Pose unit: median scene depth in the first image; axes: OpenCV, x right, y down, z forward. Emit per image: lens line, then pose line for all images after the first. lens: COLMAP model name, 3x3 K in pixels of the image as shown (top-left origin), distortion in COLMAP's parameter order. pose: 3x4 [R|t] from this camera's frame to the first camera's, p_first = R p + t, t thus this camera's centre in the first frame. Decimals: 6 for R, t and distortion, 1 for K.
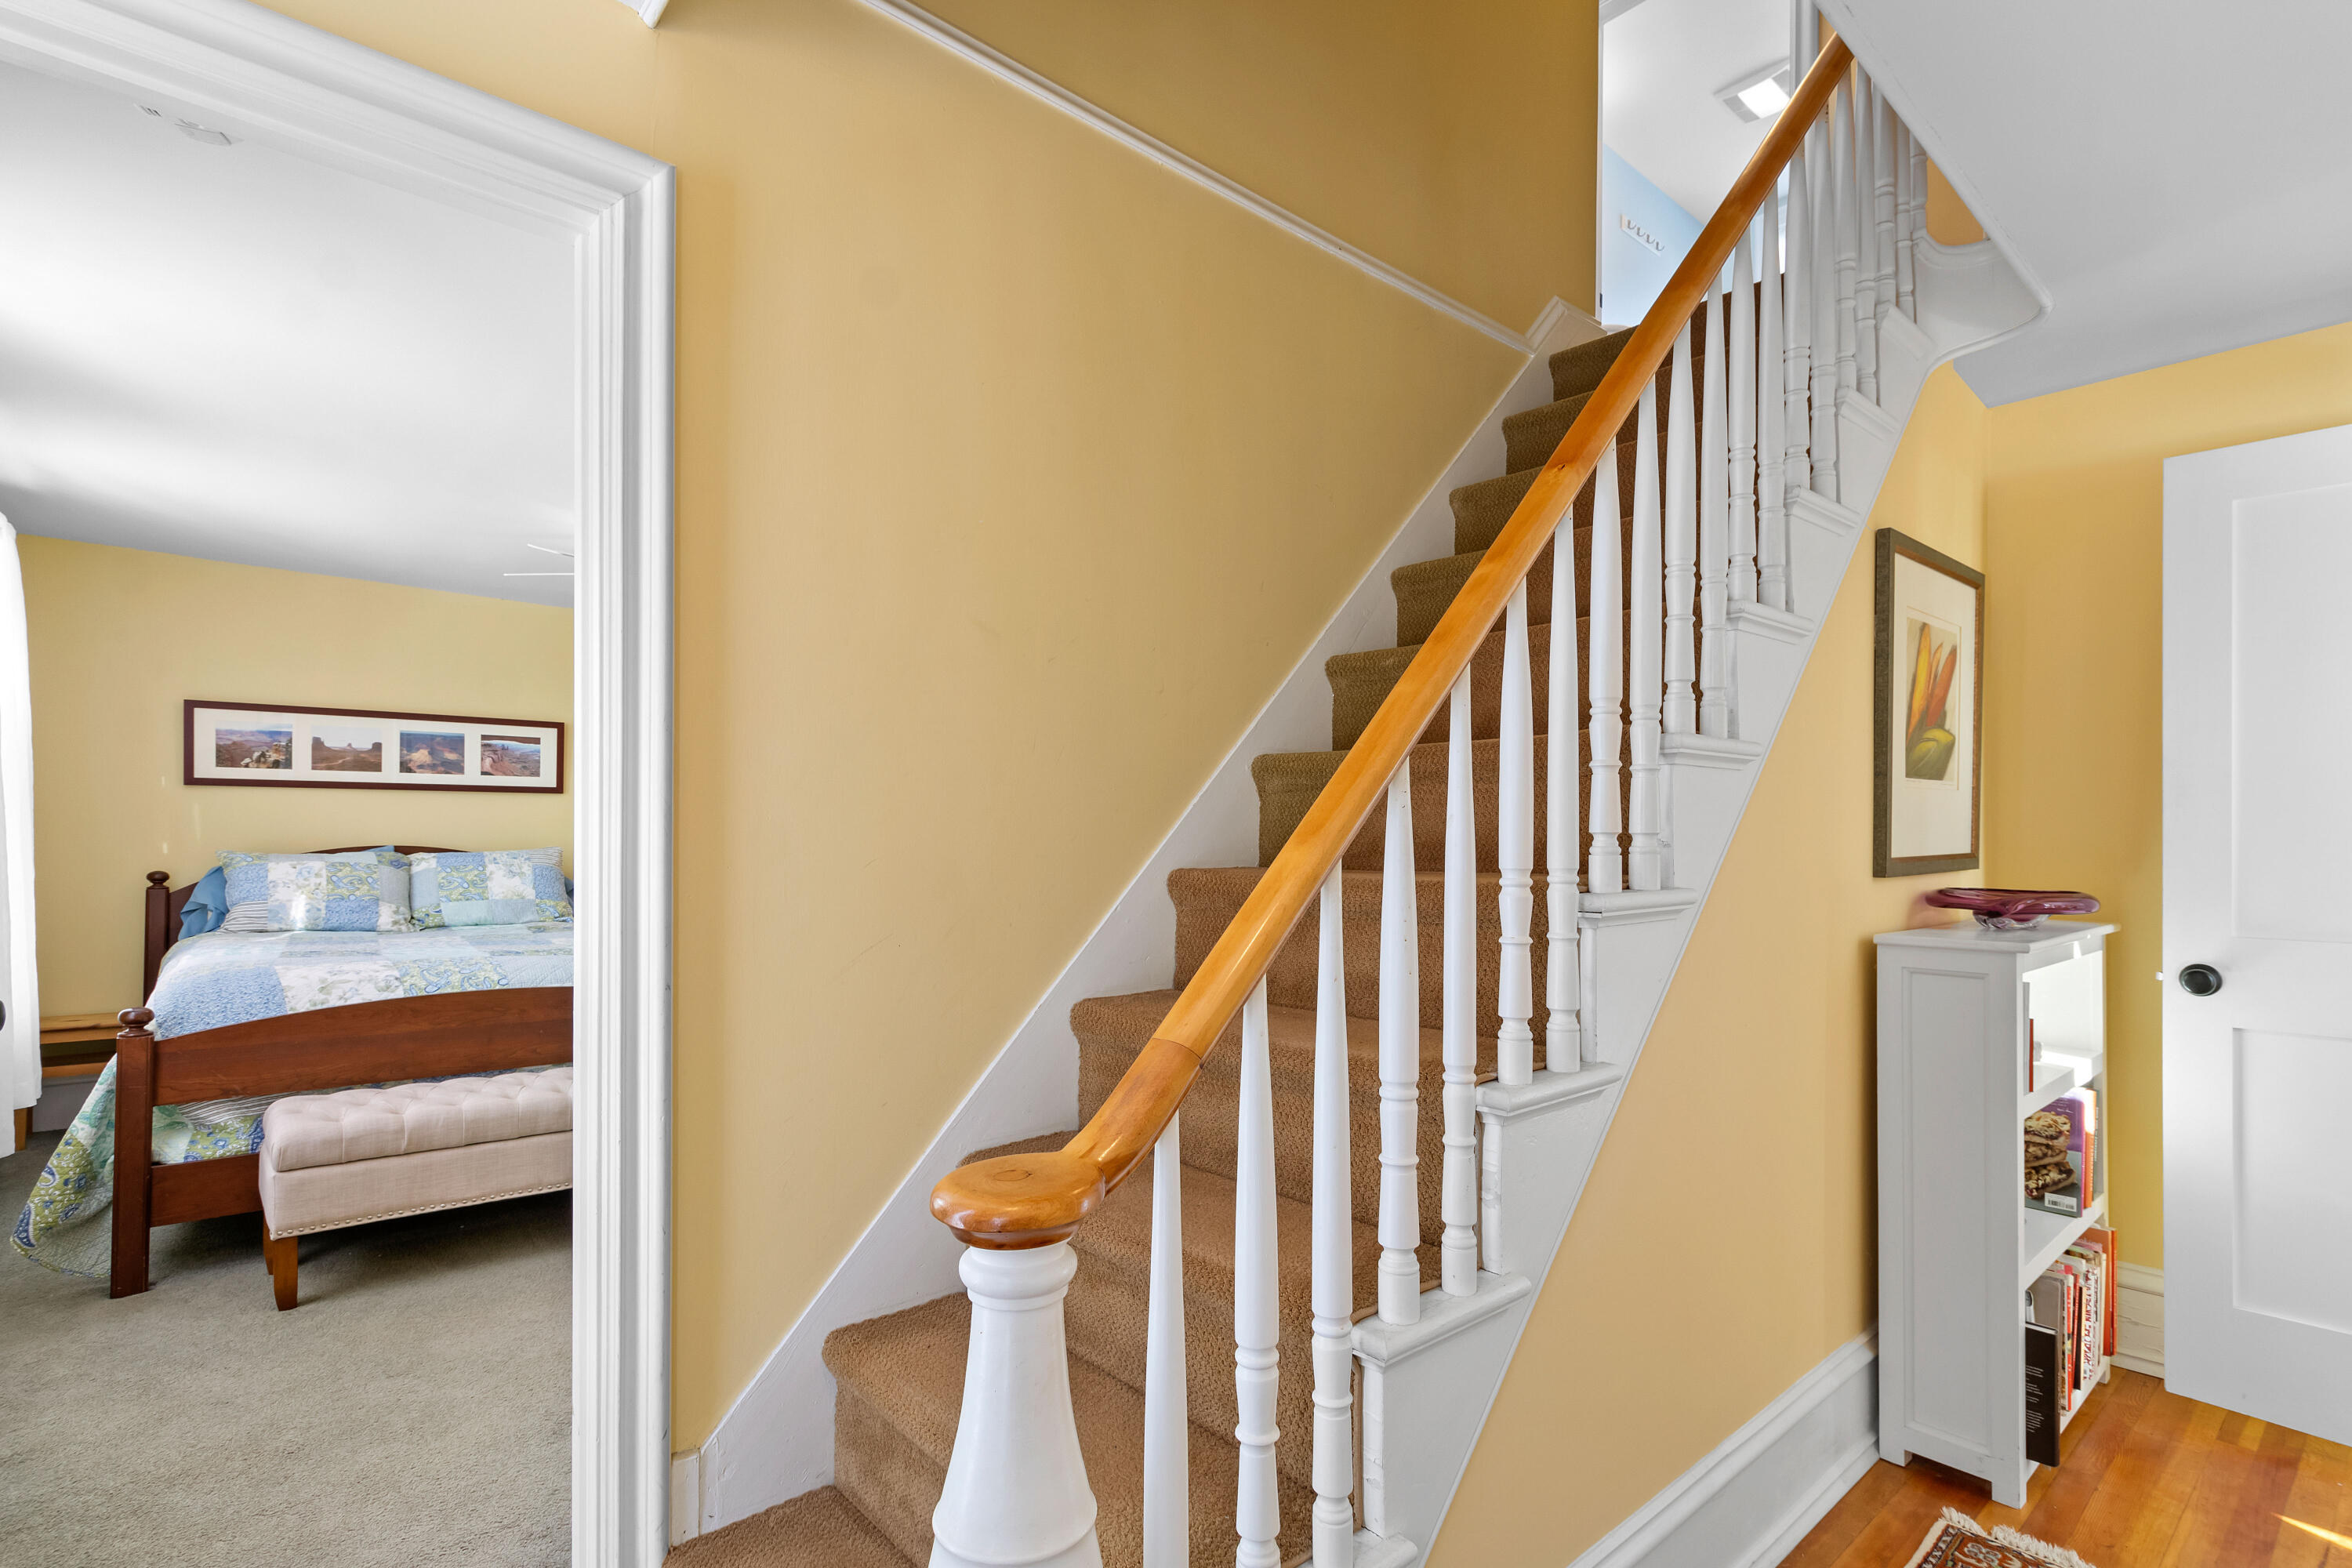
lens RADIAL K [[1105.2, 0, 1180.6], [0, 1105.2, 841.8], [0, 0, 1]] dist [0.000051, 0.000288]
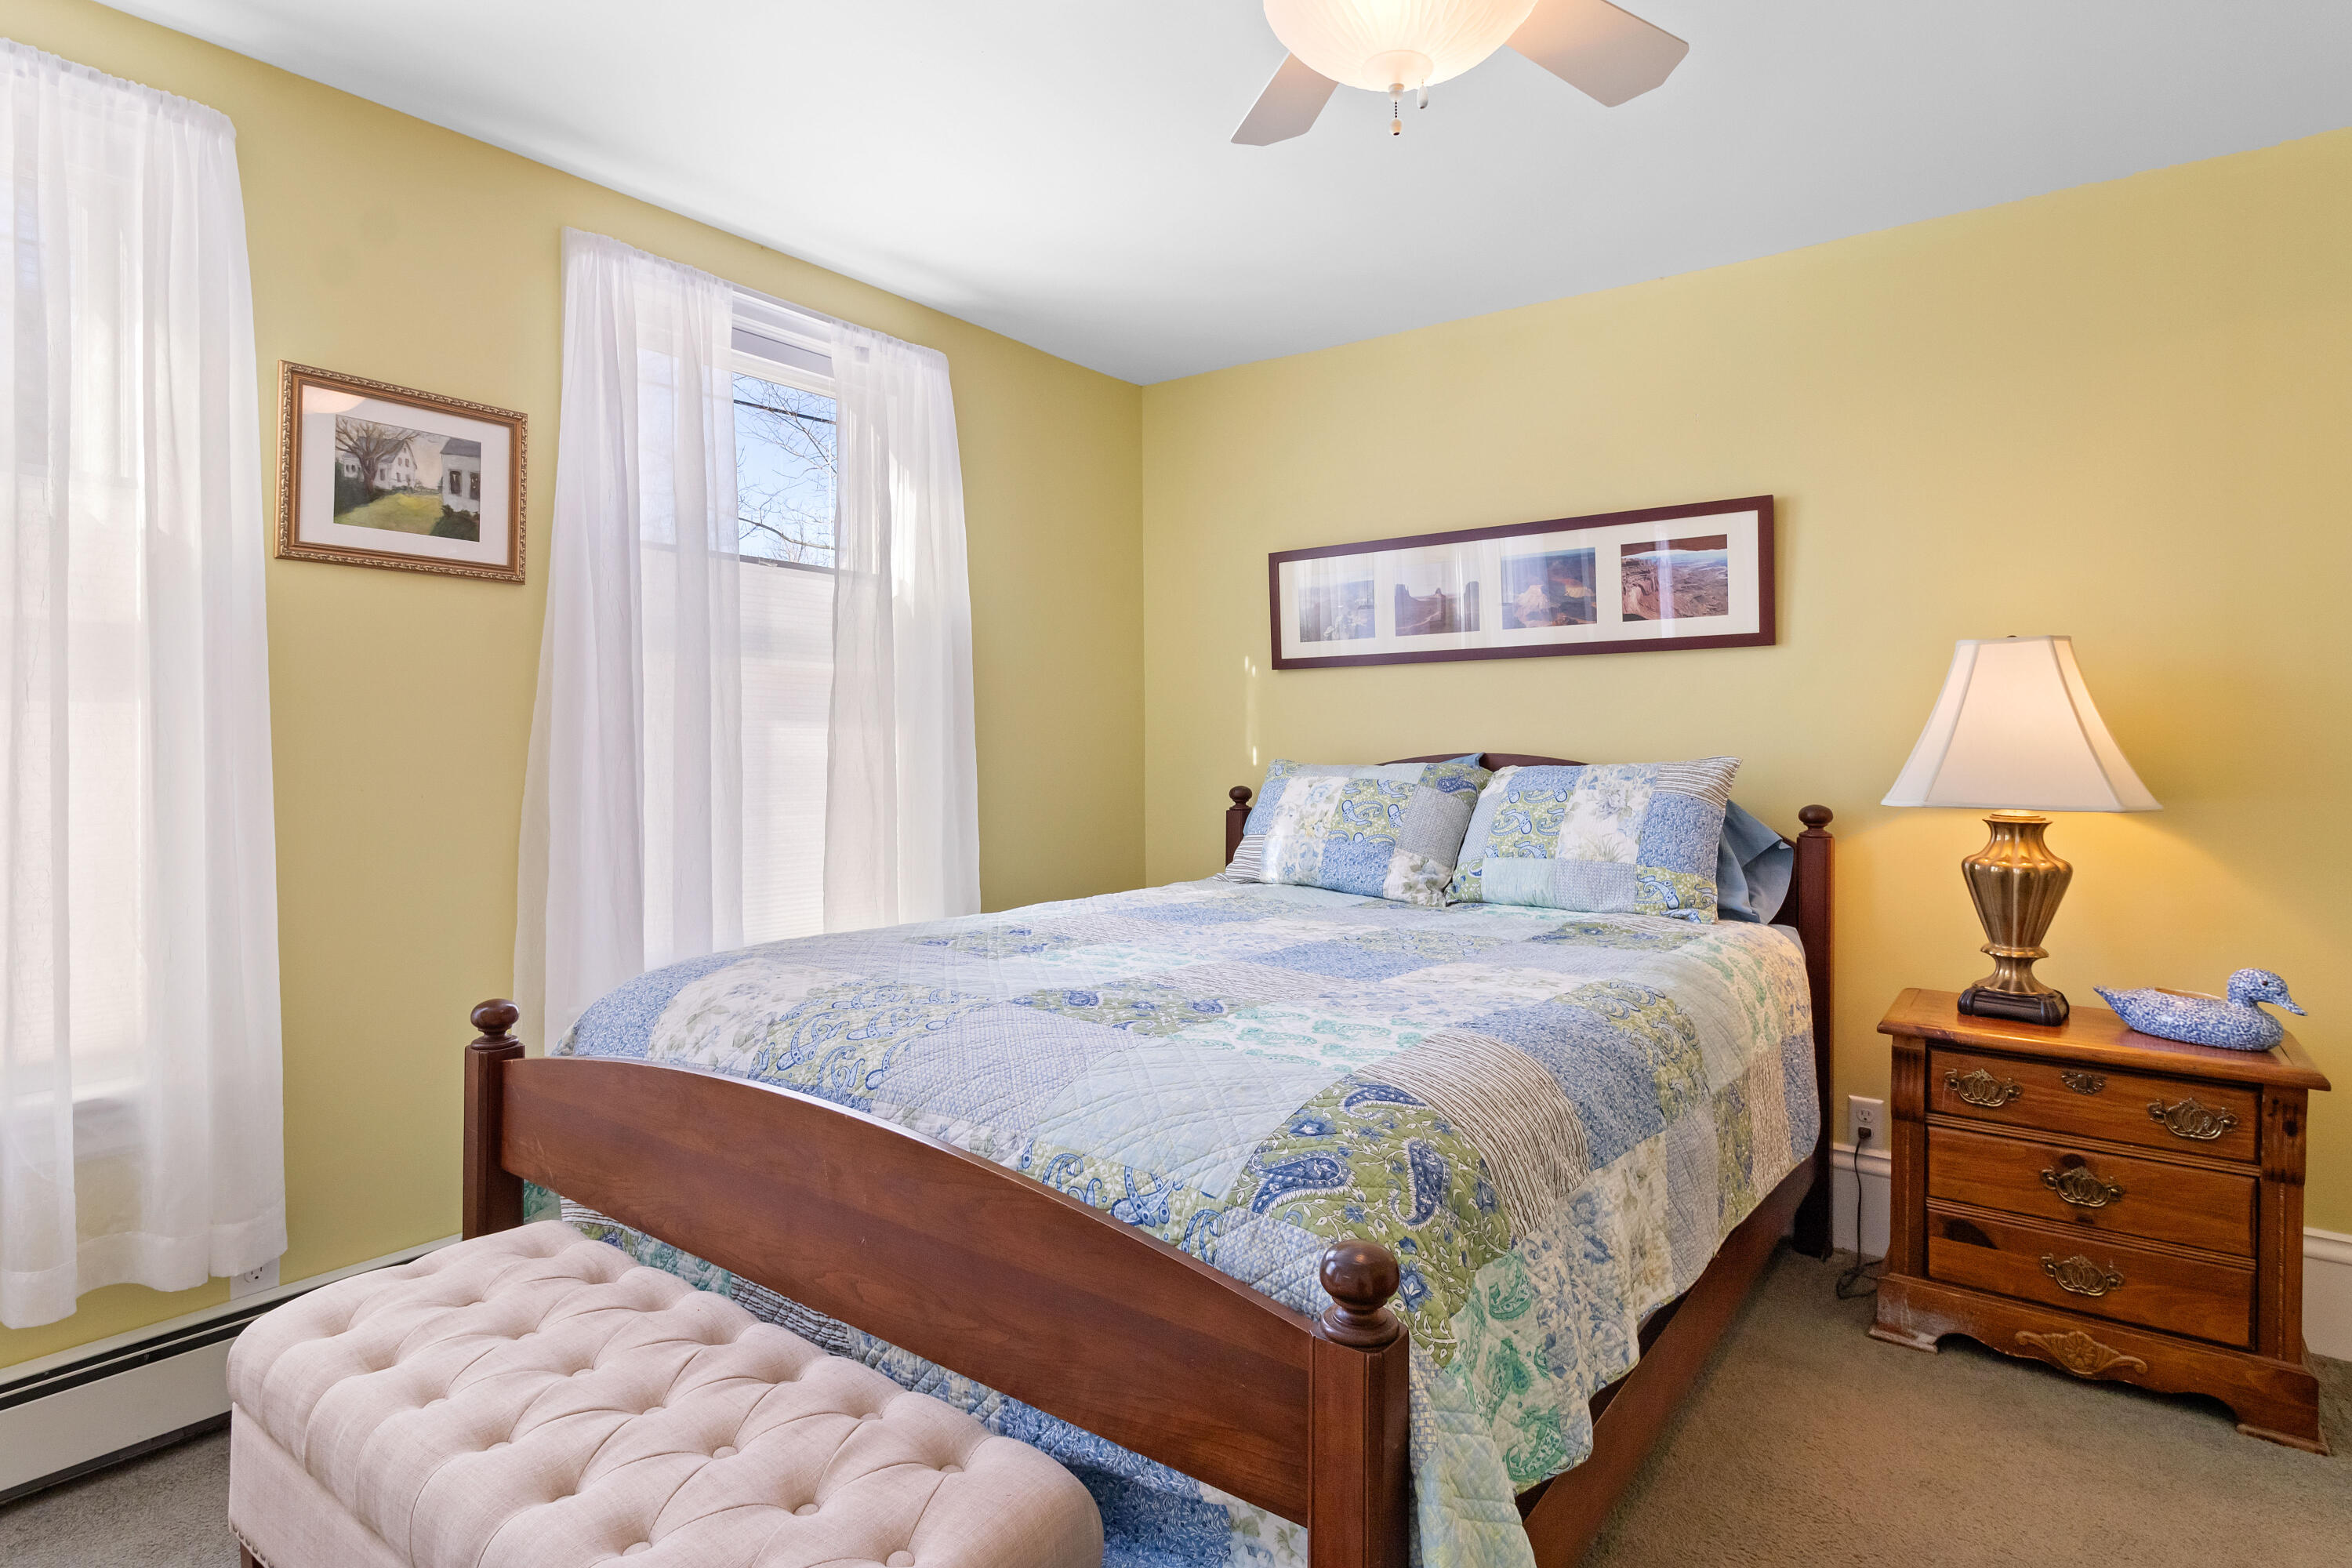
lens RADIAL K [[1221.3, 0, 1210.8], [0, 1221.3, 759.6], [0, 0, 1]] dist [0.003455, 0.000533]
pose [[0.219664, 0.001439, -0.975575, -0.113962], [-0.005778, 0.999983, 0.000174, 0.007733], [0.975559, 0.005598, 0.219668, 0.742349]]
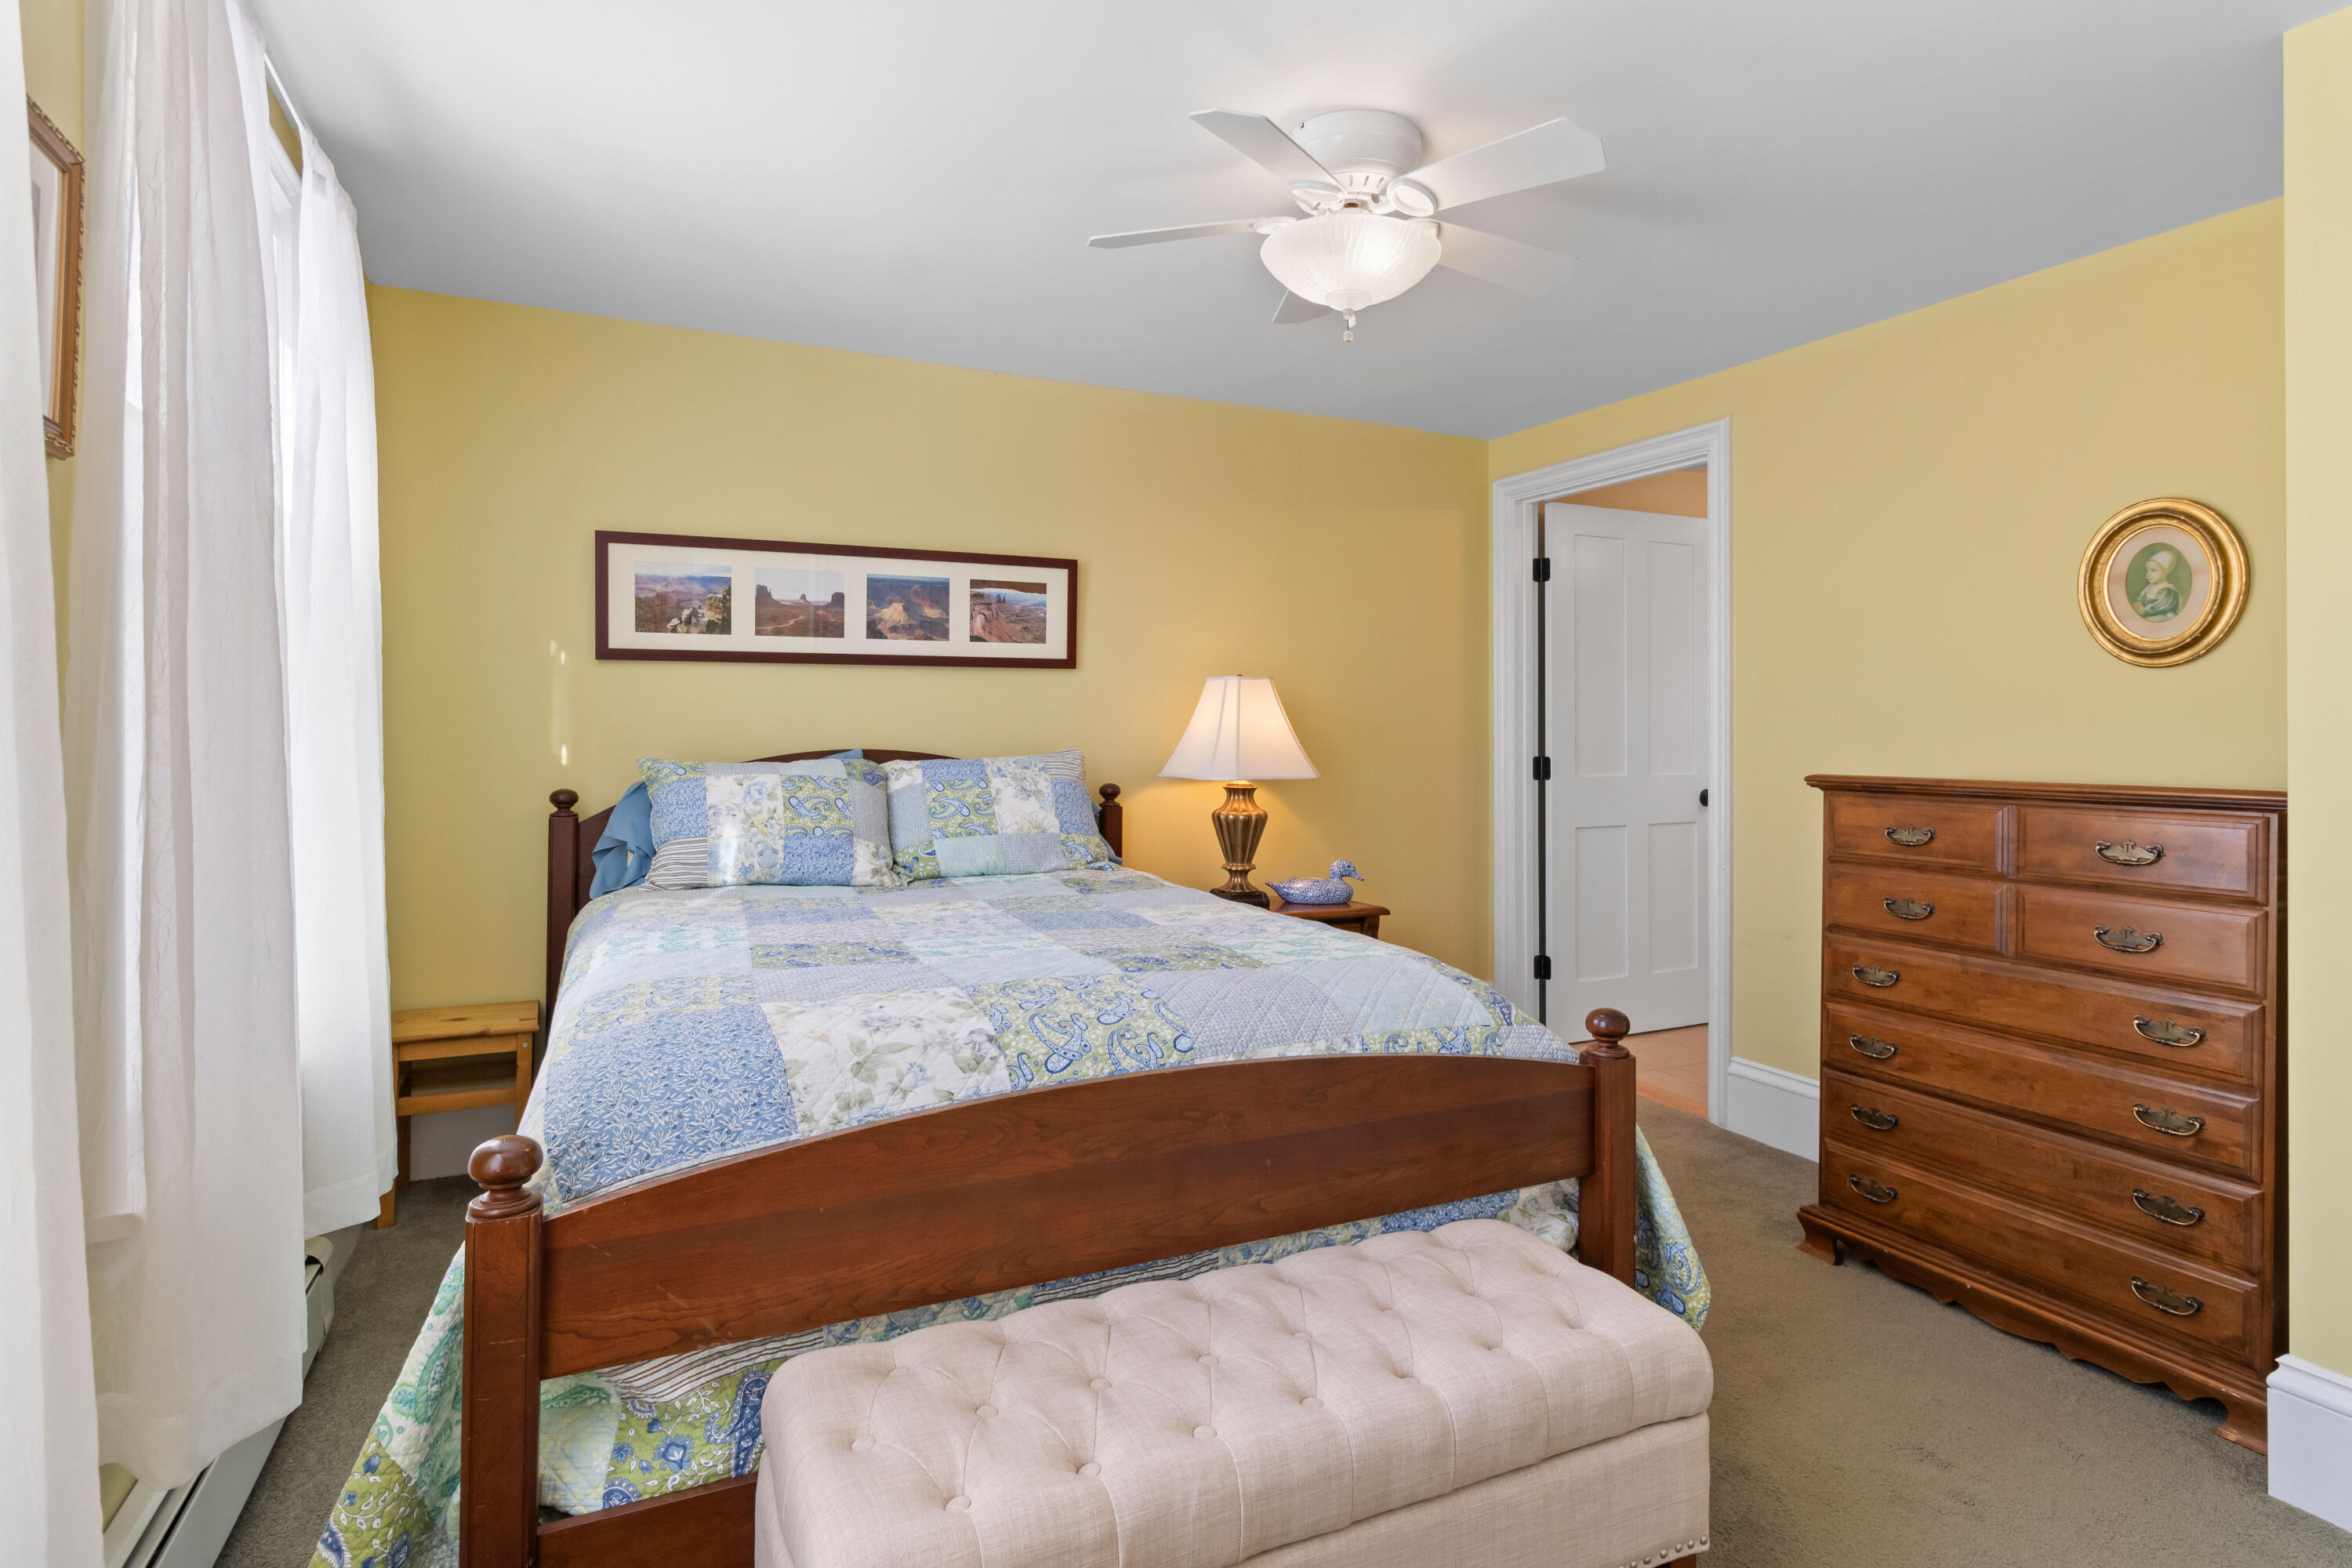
lens RADIAL K [[1198.2, 0, 1182.7], [0, 1198.2, 746.6], [0, 0, 1]] dist [0.002441, 0.000759]
pose [[0.961673, -0.007216, -0.274105, -0.347317], [0.007283, 0.999973, -0.000770, 0.003891], [0.274103, -0.001256, 0.961700, 0.383907]]
